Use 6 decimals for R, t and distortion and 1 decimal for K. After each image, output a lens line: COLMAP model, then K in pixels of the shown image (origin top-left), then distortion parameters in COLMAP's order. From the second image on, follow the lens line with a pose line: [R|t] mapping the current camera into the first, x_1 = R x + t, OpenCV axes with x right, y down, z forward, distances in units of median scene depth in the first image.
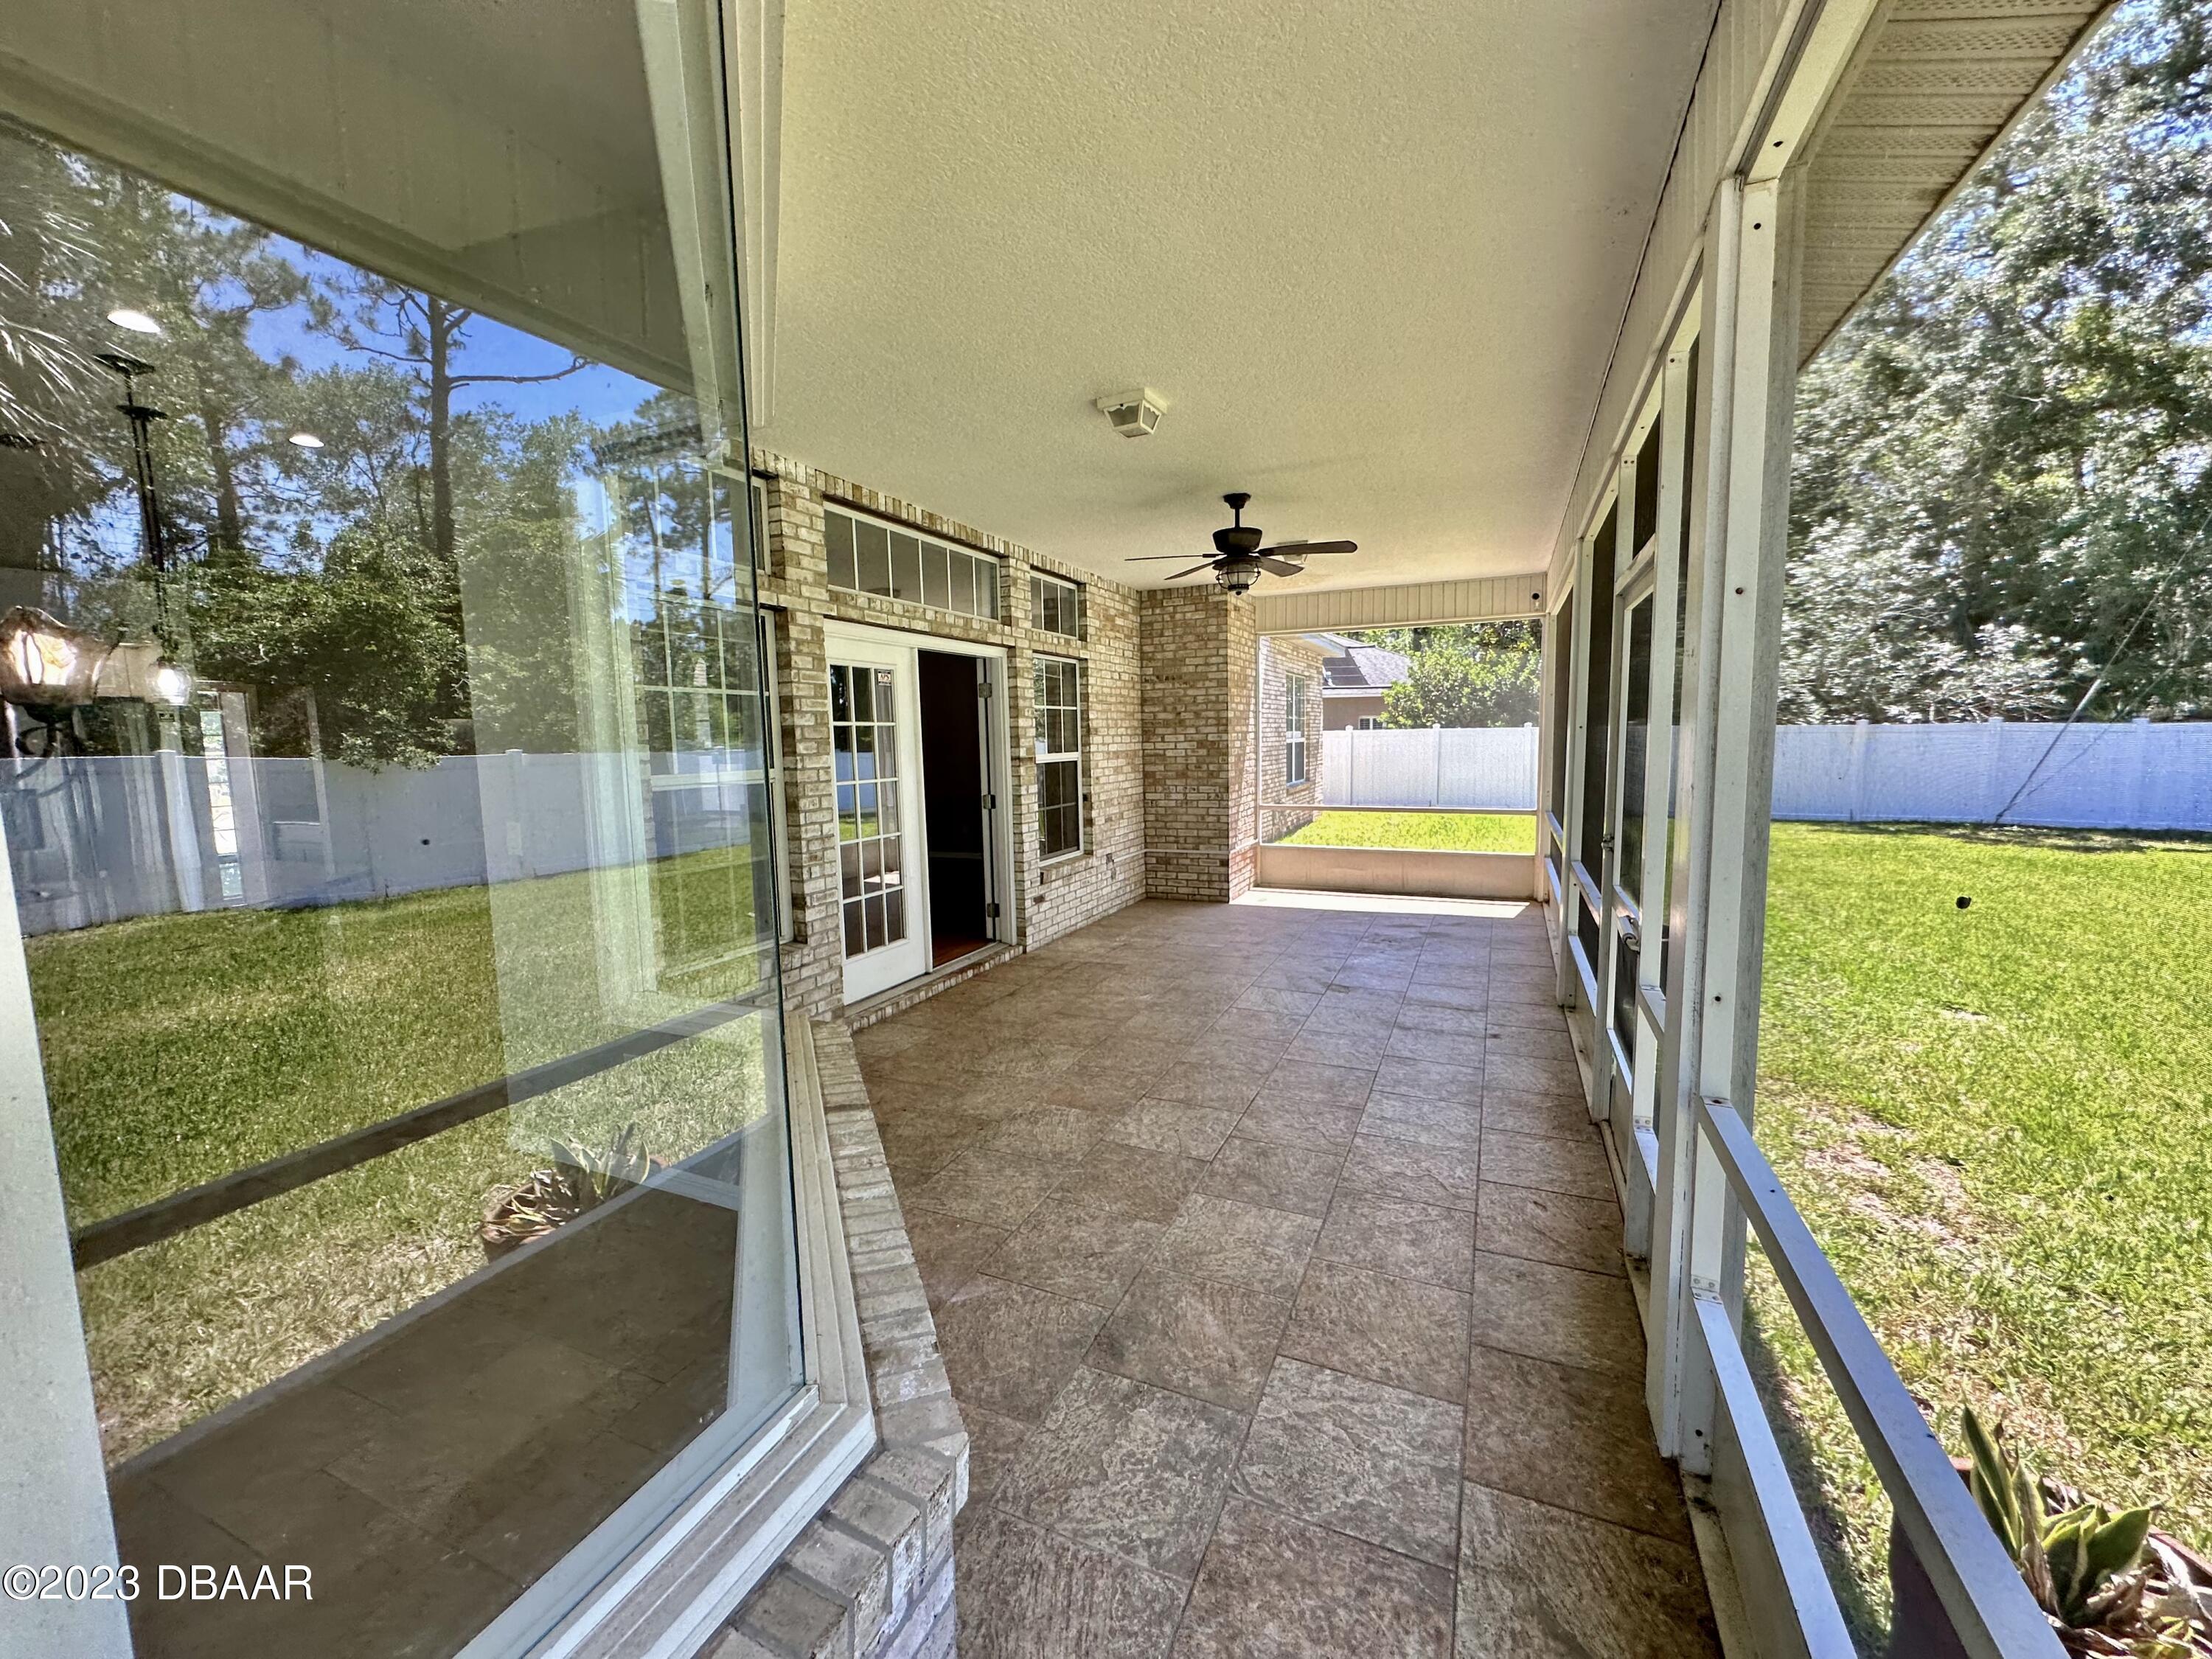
lens RADIAL K [[886.0, 0, 1107.7], [0, 886.0, 828.2], [0, 0, 1]] dist [-0.002018, 0.000398]
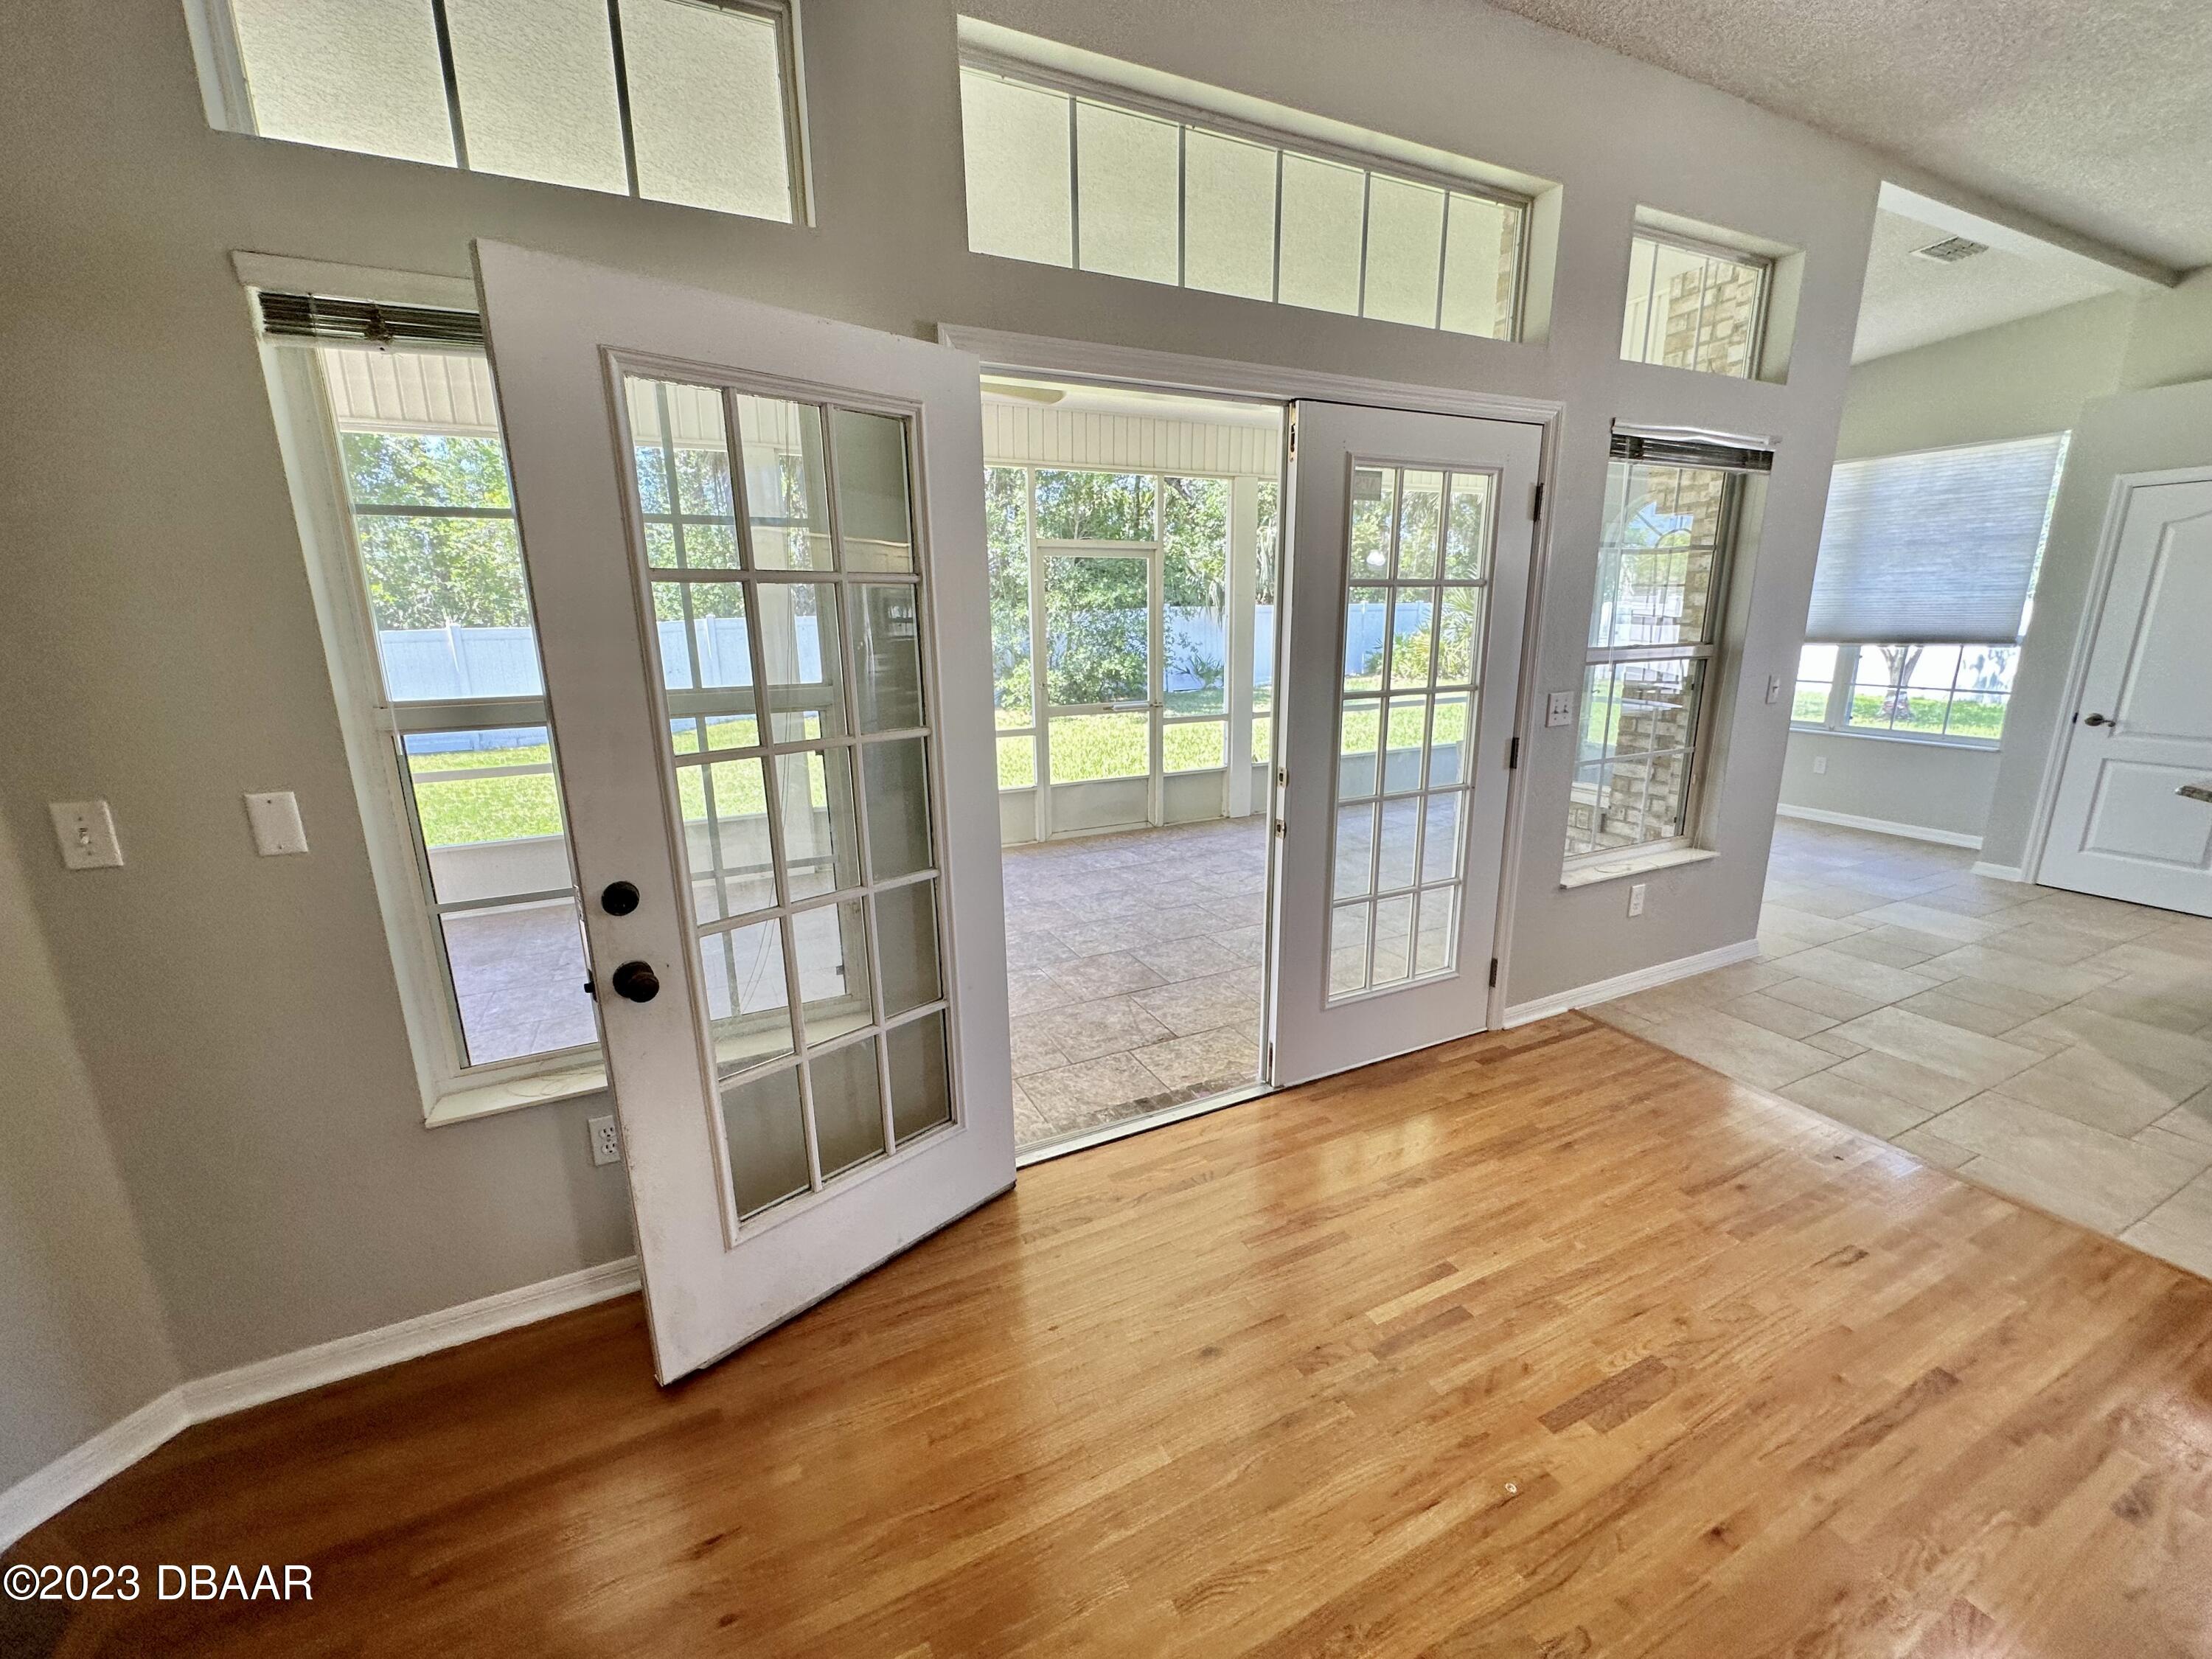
lens RADIAL K [[886.0, 0, 1104.3], [0, 886.0, 831.6], [0, 0, 1]] dist [-0.002018, 0.000398]
pose [[-0.759339, -0.129192, 0.637741, -0.729992], [0.094703, 0.947714, 0.304745, -0.241577], [-0.643767, 0.291801, -0.707401, 2.245071]]
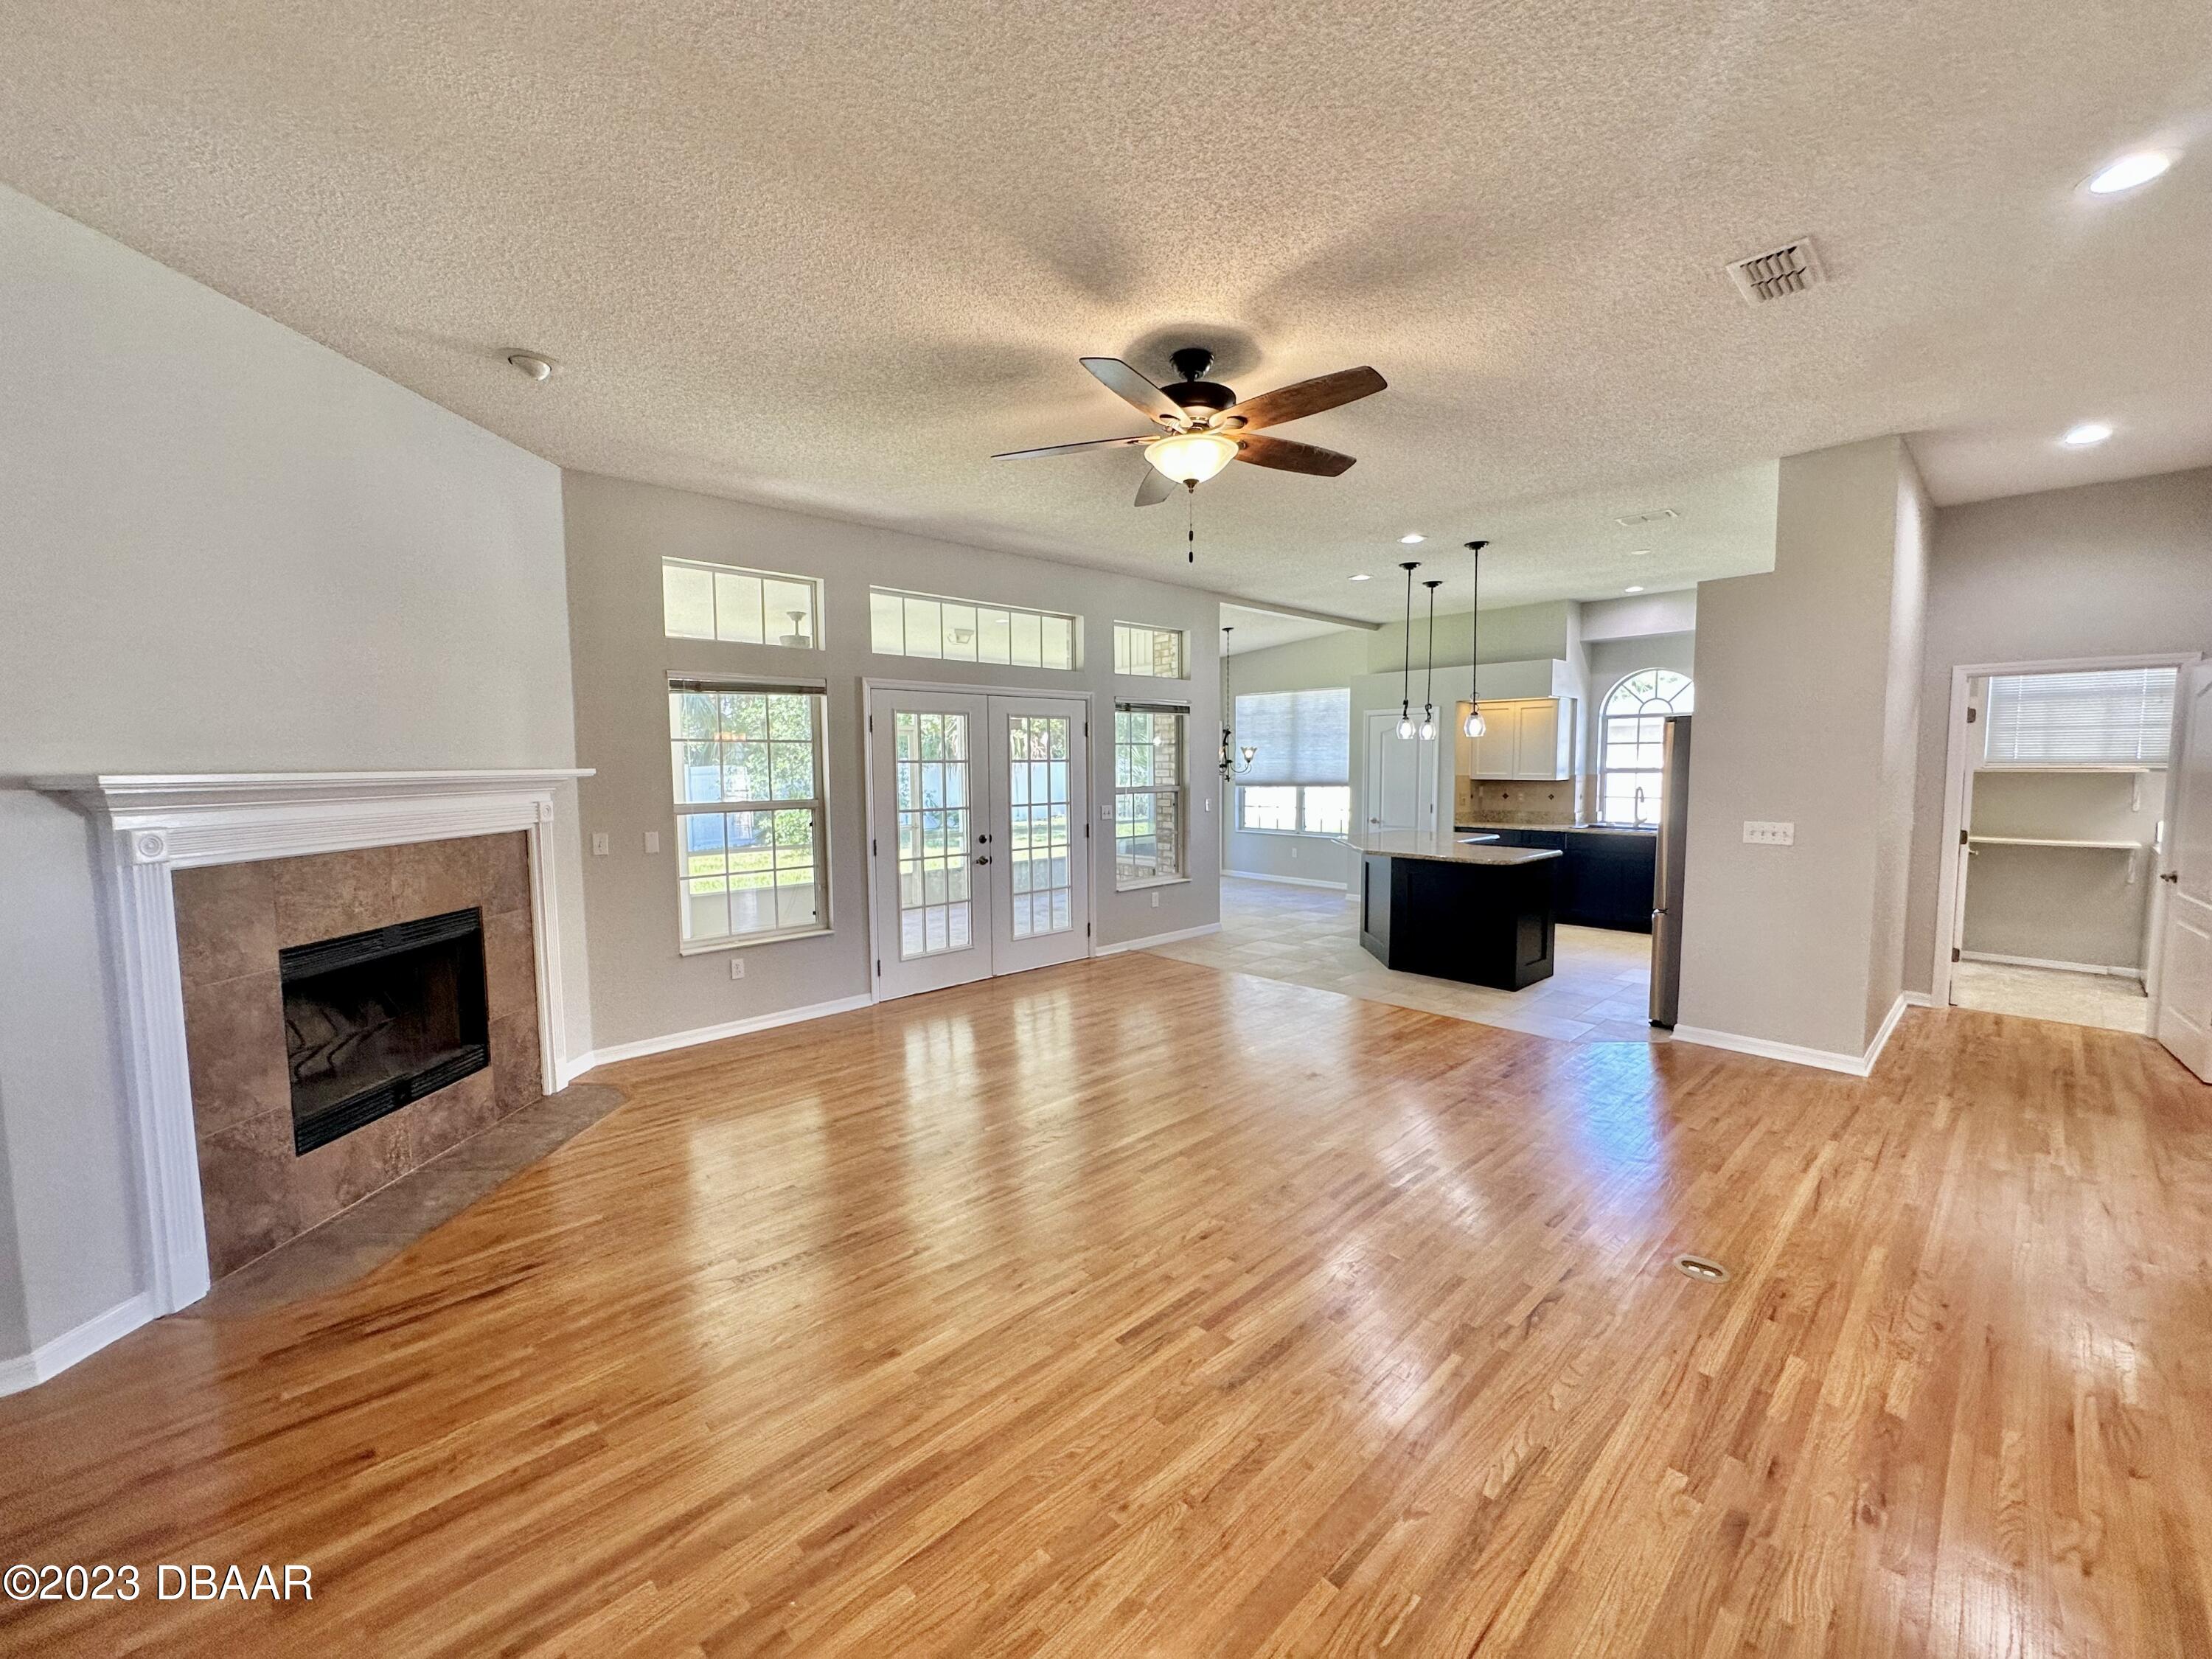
lens RADIAL K [[886.0, 0, 1102.9], [0, 886.0, 826.2], [0, 0, 1]] dist [-0.002018, 0.000398]
pose [[-0.918456, -0.005009, 0.395491, -1.312635], [0.064832, 0.984489, 0.163028, -0.352439], [-0.390173, 0.175375, -0.903885, 3.182001]]
